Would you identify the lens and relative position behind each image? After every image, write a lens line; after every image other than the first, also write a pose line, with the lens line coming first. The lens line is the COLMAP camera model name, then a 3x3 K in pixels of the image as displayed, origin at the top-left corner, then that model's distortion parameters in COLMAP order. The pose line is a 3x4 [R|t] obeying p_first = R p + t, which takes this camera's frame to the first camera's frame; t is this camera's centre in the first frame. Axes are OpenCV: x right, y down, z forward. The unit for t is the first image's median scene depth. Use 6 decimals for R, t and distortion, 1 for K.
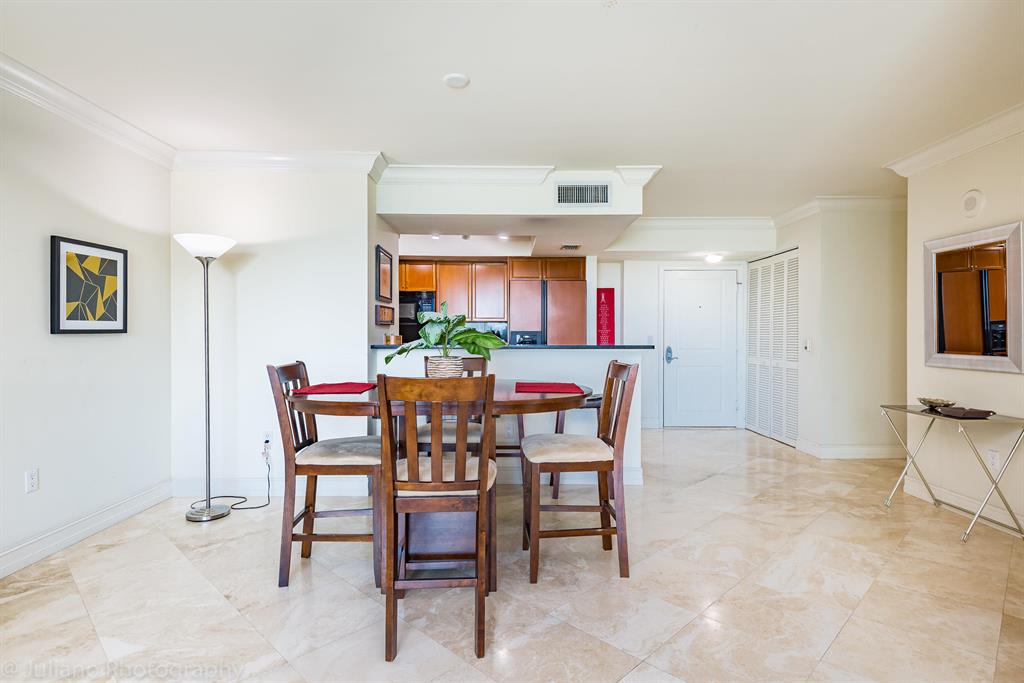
lens RADIAL K [[530.0, 0, 506.9], [0, 530.0, 338.5], [0, 0, 1]] dist [0.025721, -0.008568]
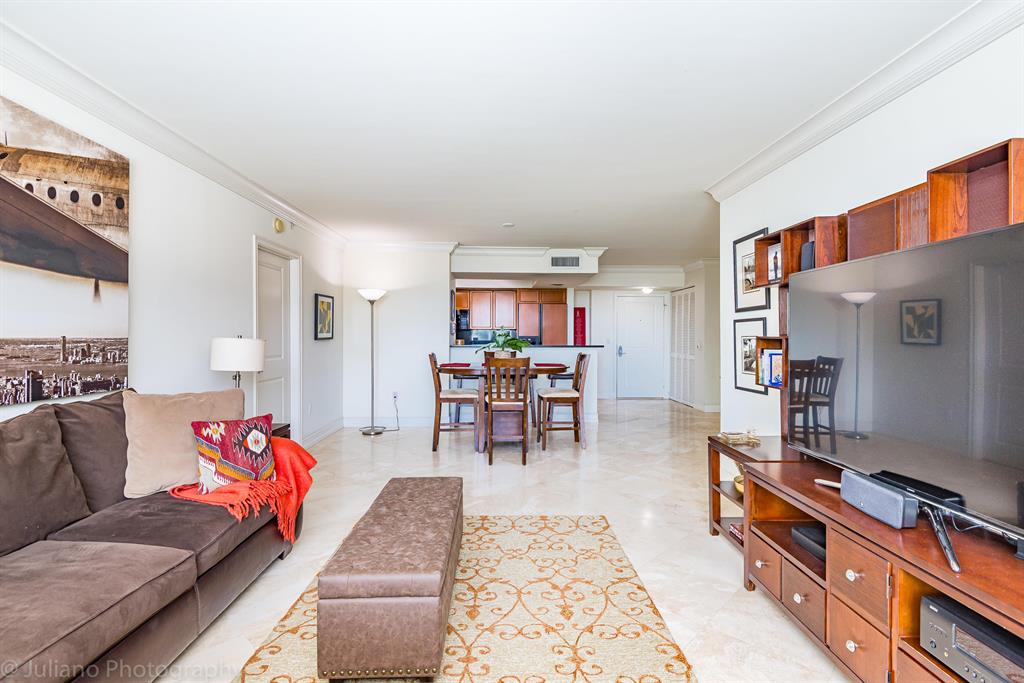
lens RADIAL K [[490.8, 0, 508.1], [0, 490.8, 338.9], [0, 0, 1]] dist [0.000863, -0.001313]
pose [[0.999600, 0.001132, 0.028267, -0.096959], [-0.001159, 0.999999, 0.000918, -0.010021], [-0.028266, -0.000951, 0.999600, -0.659522]]
